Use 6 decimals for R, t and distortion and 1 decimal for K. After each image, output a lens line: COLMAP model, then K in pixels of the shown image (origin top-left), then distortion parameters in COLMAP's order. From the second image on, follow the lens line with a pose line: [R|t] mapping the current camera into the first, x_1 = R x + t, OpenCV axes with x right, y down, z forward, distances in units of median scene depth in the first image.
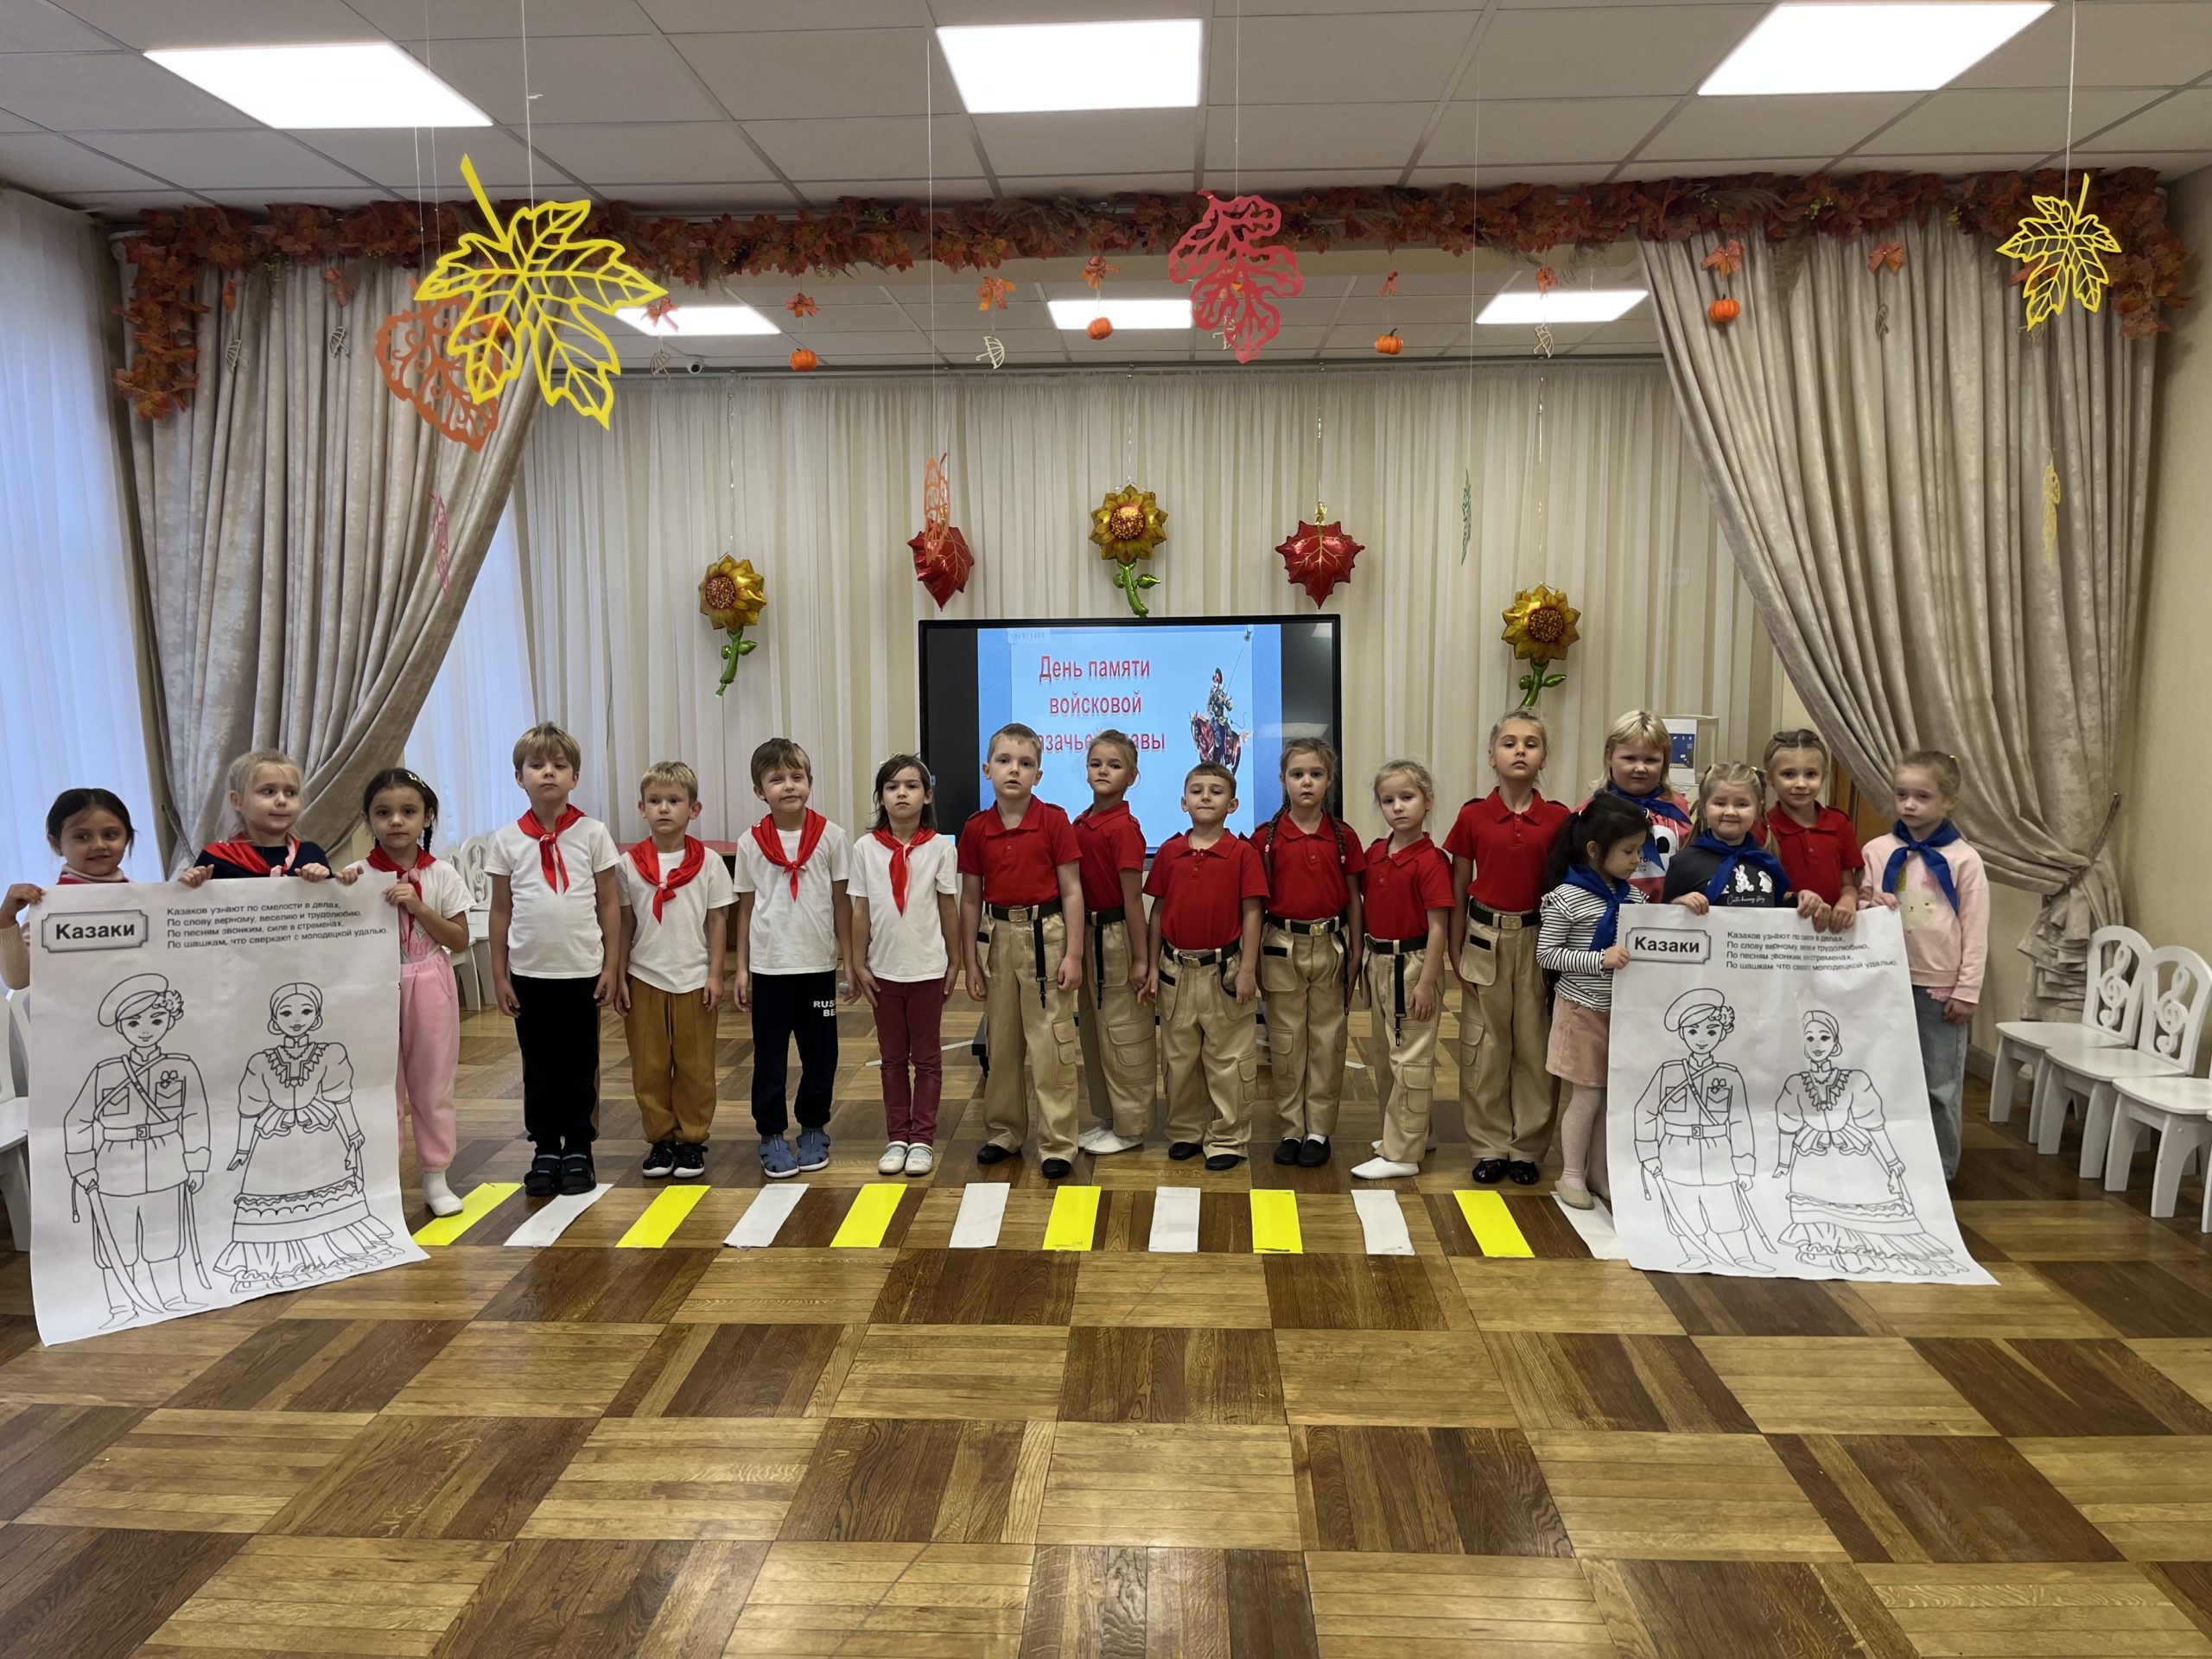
lens RADIAL K [[1652.3, 0, 1104.1], [0, 1652.3, 851.4], [0, 0, 1]] dist [0.058065, -0.070223]
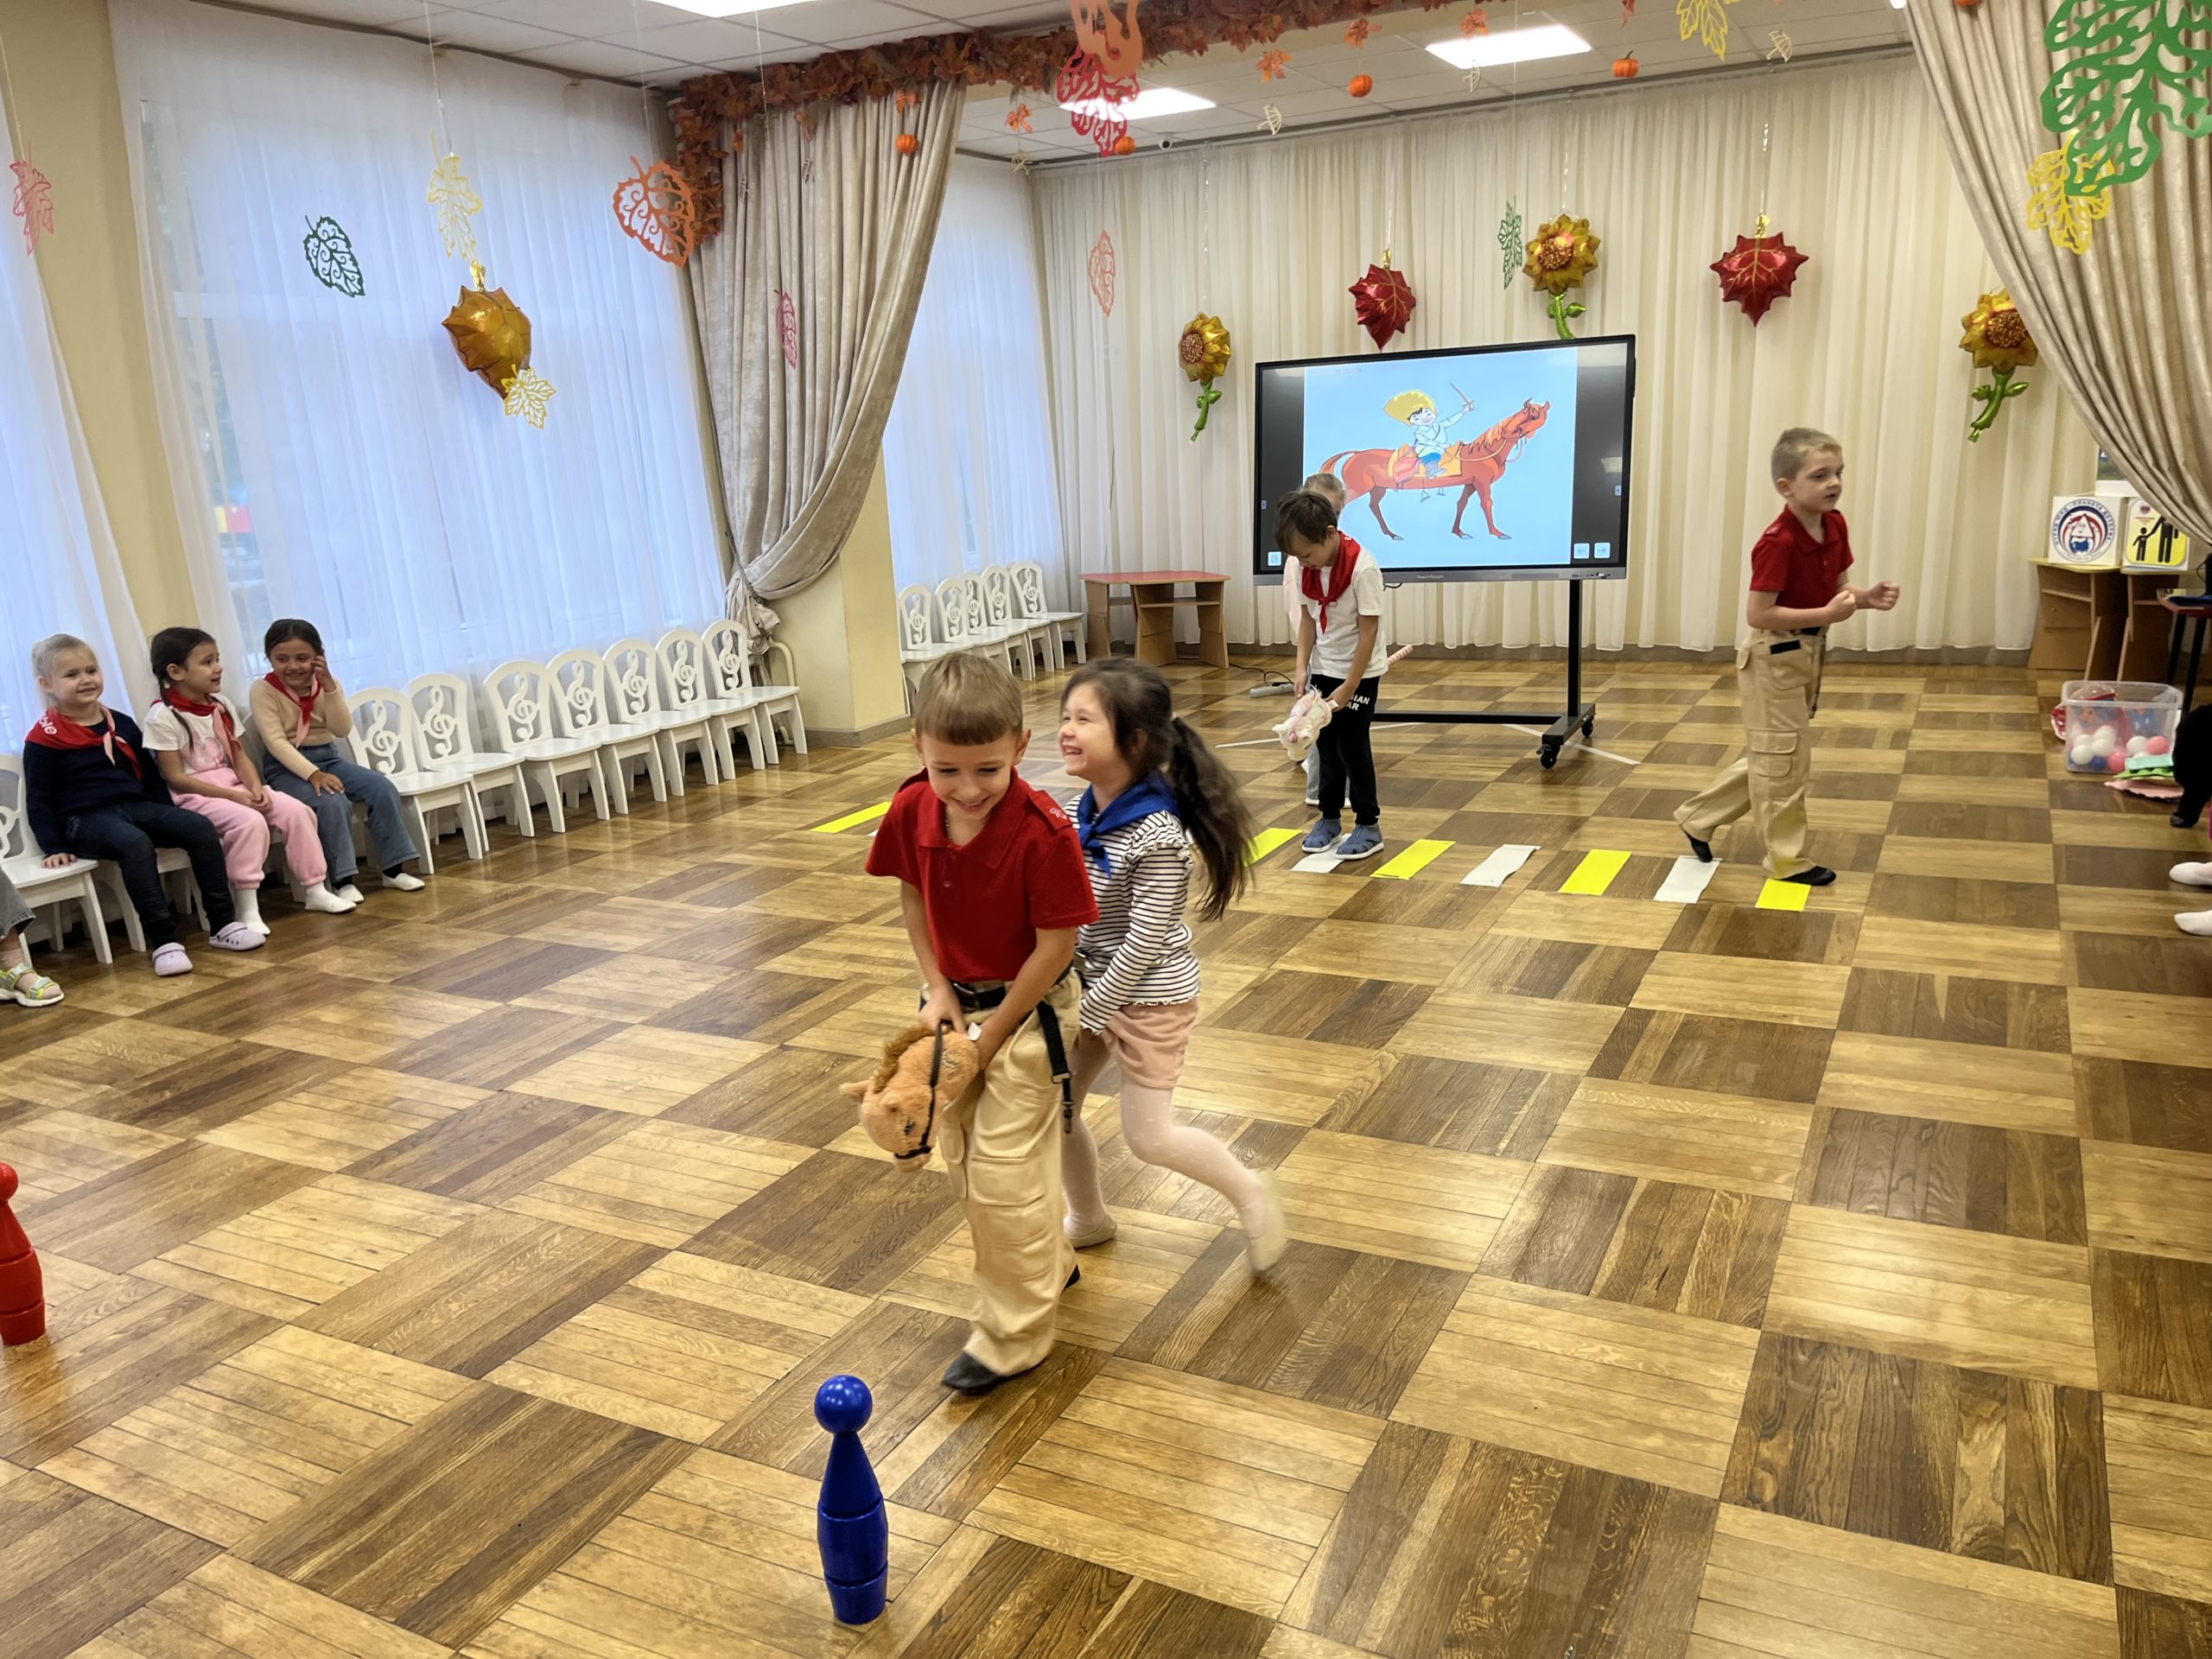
lens RADIAL K [[1652.3, 0, 1104.1], [0, 1652.3, 851.4], [0, 0, 1]] dist [0.058065, -0.070223]
pose [[0.907640, 0.065714, -0.414574, 0.339233], [-0.006591, 0.989779, 0.142459, 0.039021], [0.419698, -0.126569, 0.898796, -0.154875]]
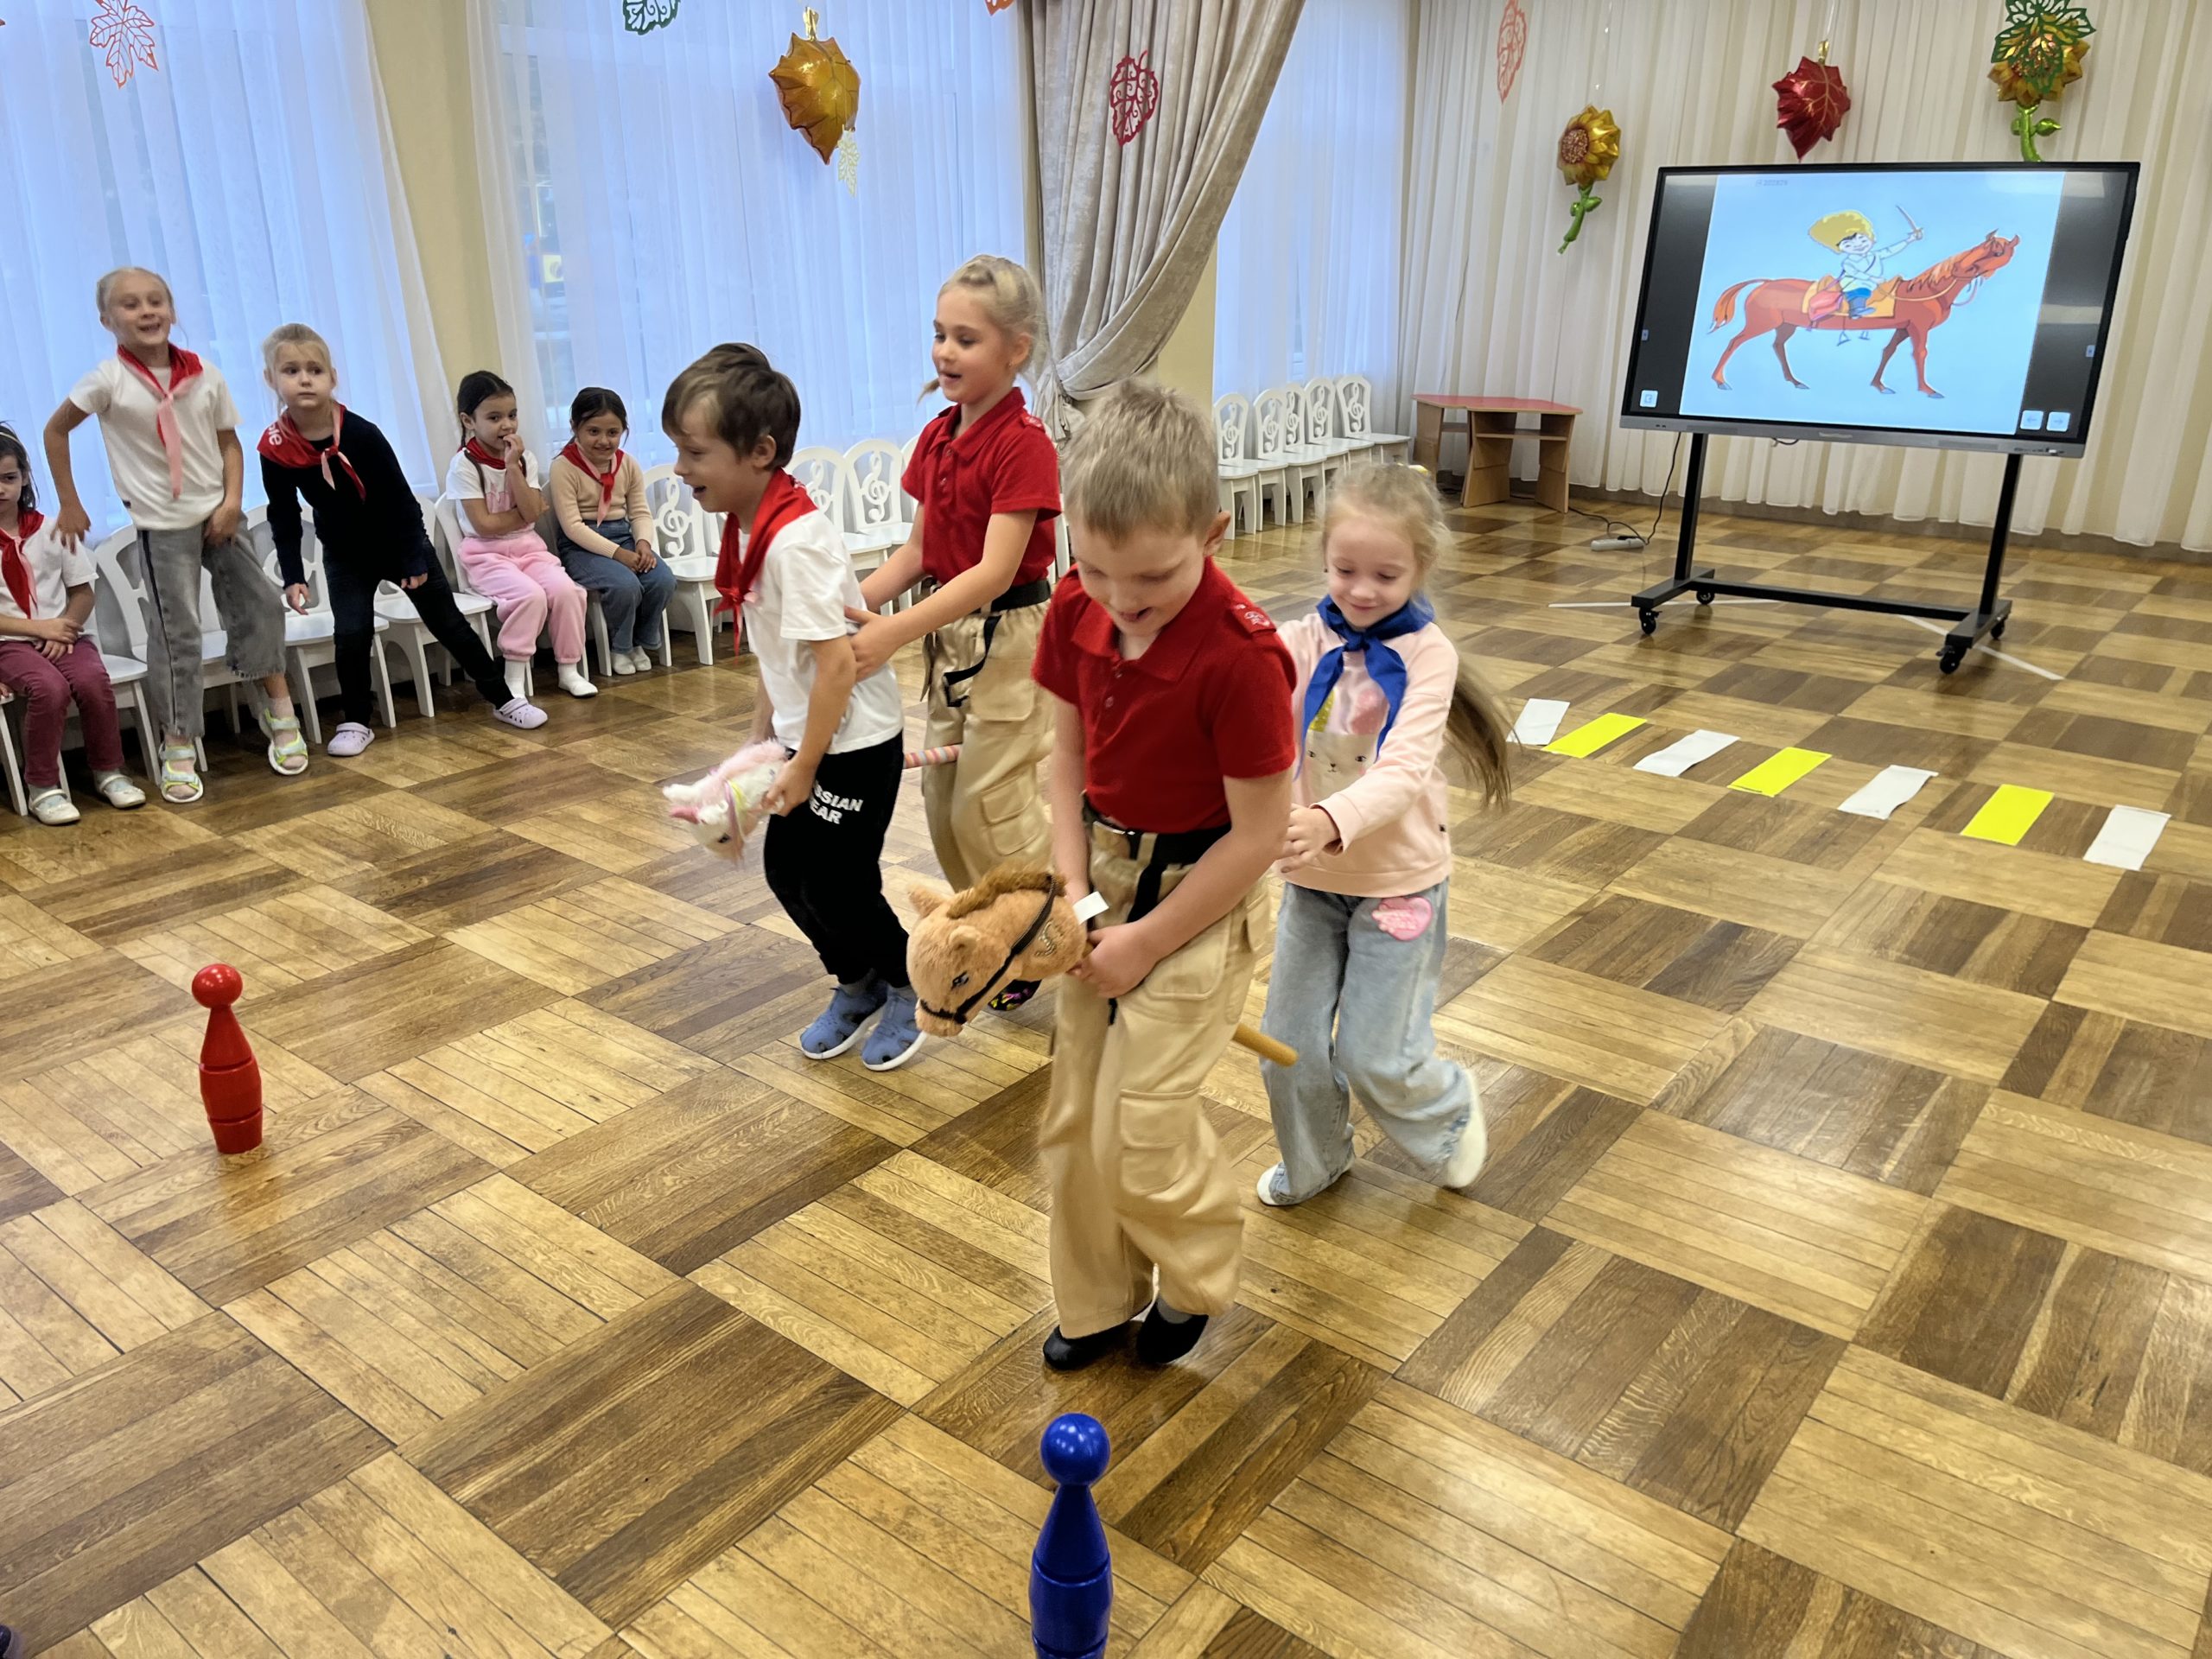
lens RADIAL K [[1670.2, 0, 1103.4], [0, 1670.2, 822.0], [0, 0, 1]] dist [0.050586, -0.067504]
pose [[0.814282, 0.209199, -0.541462, 0.285597], [-0.086352, 0.966077, 0.243392, 0.027786], [0.574011, -0.151433, 0.804723, -0.086010]]
